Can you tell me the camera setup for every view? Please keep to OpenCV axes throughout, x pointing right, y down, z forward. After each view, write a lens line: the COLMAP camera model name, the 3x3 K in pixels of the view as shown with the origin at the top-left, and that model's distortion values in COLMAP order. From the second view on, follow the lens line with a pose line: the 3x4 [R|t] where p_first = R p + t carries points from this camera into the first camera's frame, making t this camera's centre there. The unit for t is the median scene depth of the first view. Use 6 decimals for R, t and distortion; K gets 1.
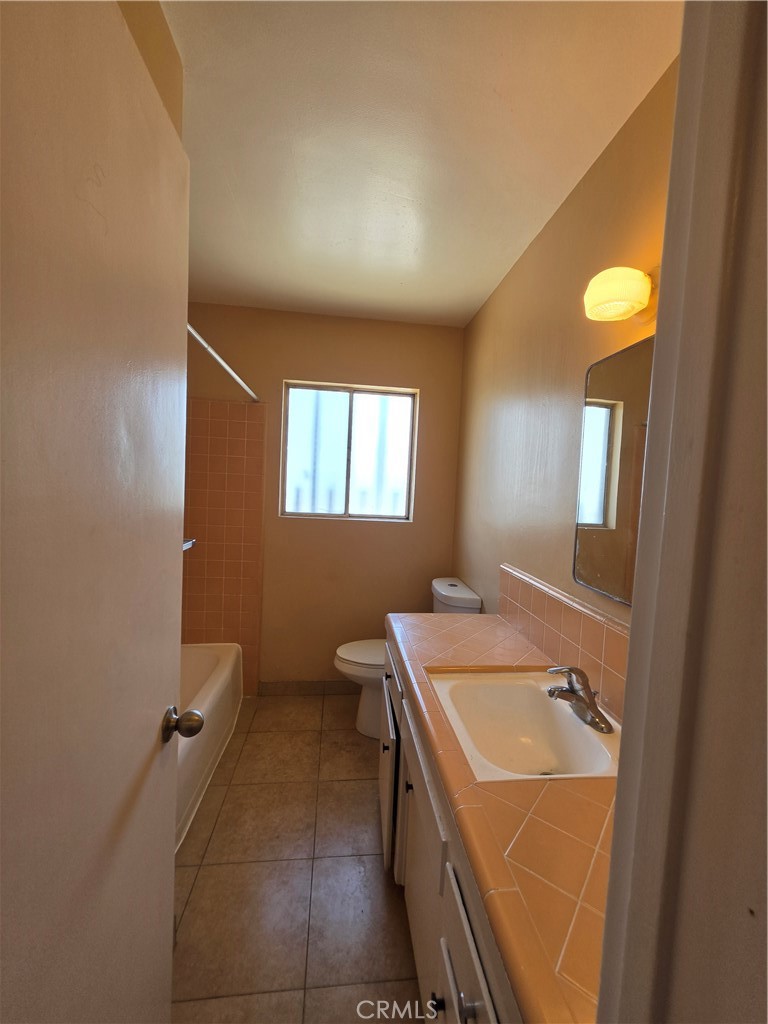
lens RADIAL K [[415.9, 0, 385.0], [0, 415.9, 513.9], [0, 0, 1]] dist [-0.001427, -0.000039]
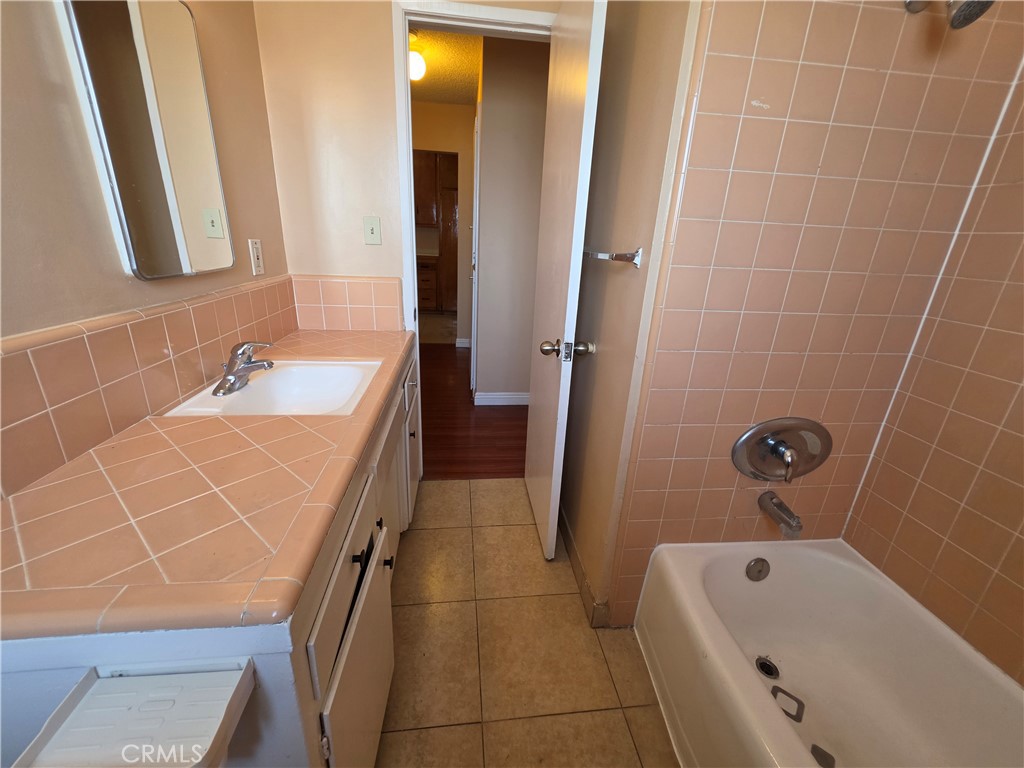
lens RADIAL K [[415.9, 0, 512.5], [0, 415.9, 381.7], [0, 0, 1]] dist [-0.001427, -0.000039]
pose [[-0.995994, -0.081698, -0.036353, -0.188061], [-0.089407, 0.917166, 0.388346, -0.017737], [0.001615, 0.390041, -0.920796, 1.797257]]
